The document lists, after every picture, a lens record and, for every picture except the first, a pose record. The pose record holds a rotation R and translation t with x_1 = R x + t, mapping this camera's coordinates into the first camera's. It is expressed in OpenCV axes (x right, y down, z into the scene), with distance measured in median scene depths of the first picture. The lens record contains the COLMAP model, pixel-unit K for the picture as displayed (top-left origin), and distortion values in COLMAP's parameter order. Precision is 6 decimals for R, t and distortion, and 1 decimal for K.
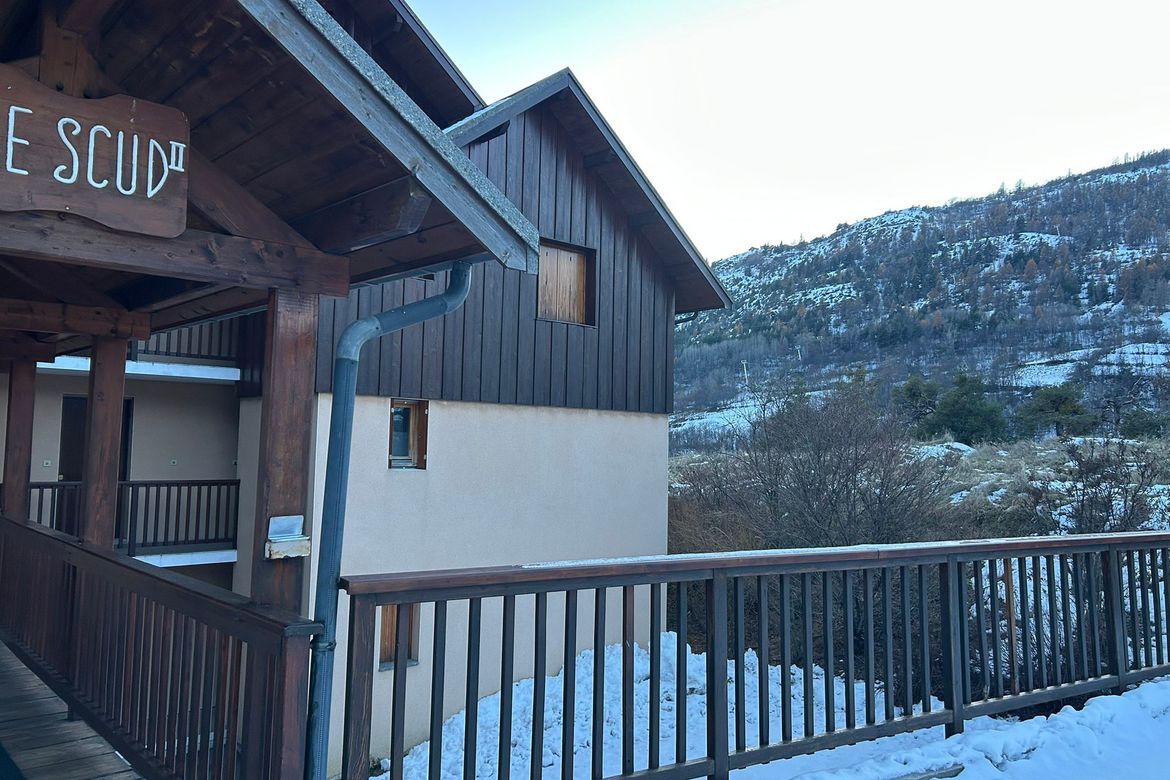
lens RADIAL K [[873.6, 0, 585.0], [0, 873.6, 390.0], [0, 0, 1]] dist [0.077736, -0.097178]
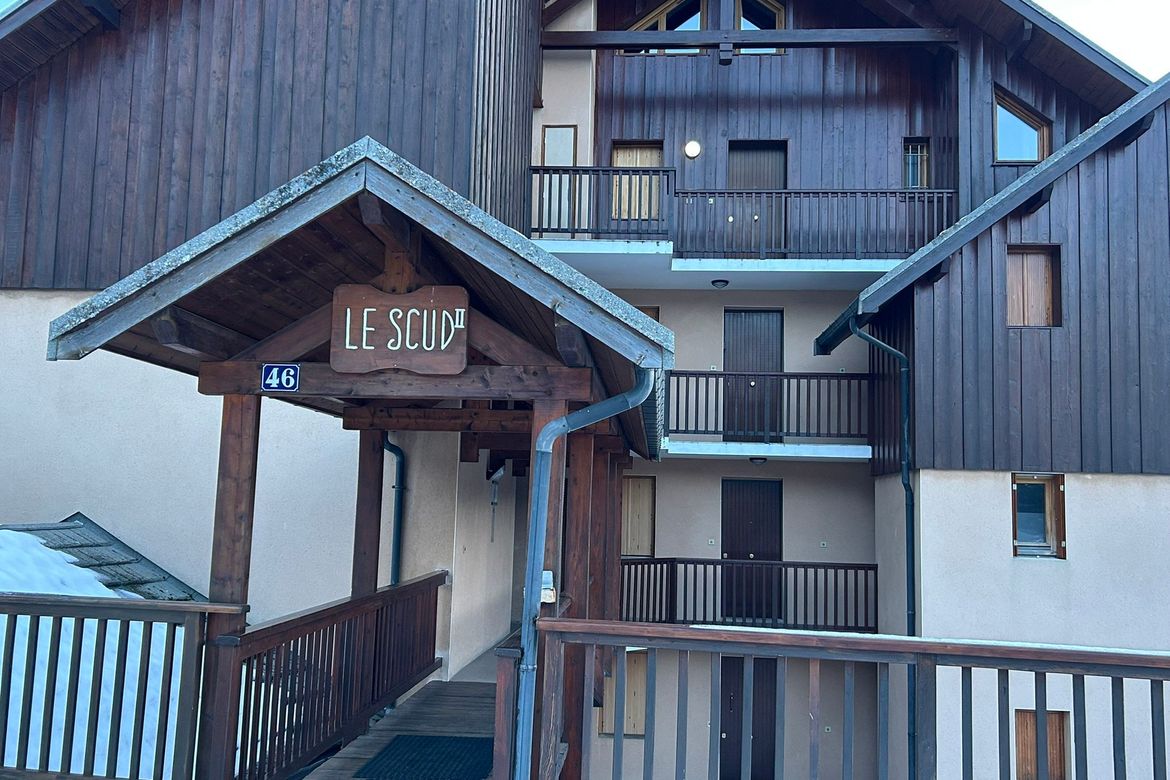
lens RADIAL K [[1062.0, 0, 585.0], [0, 1062.0, 390.0], [0, 0, 1]] dist [0.050033, -0.011041]
pose [[0.694200, -0.085322, -0.714708, 0.223730], [0.035405, 0.995795, -0.084488, 0.002395], [0.718911, 0.033347, 0.694301, -0.015972]]
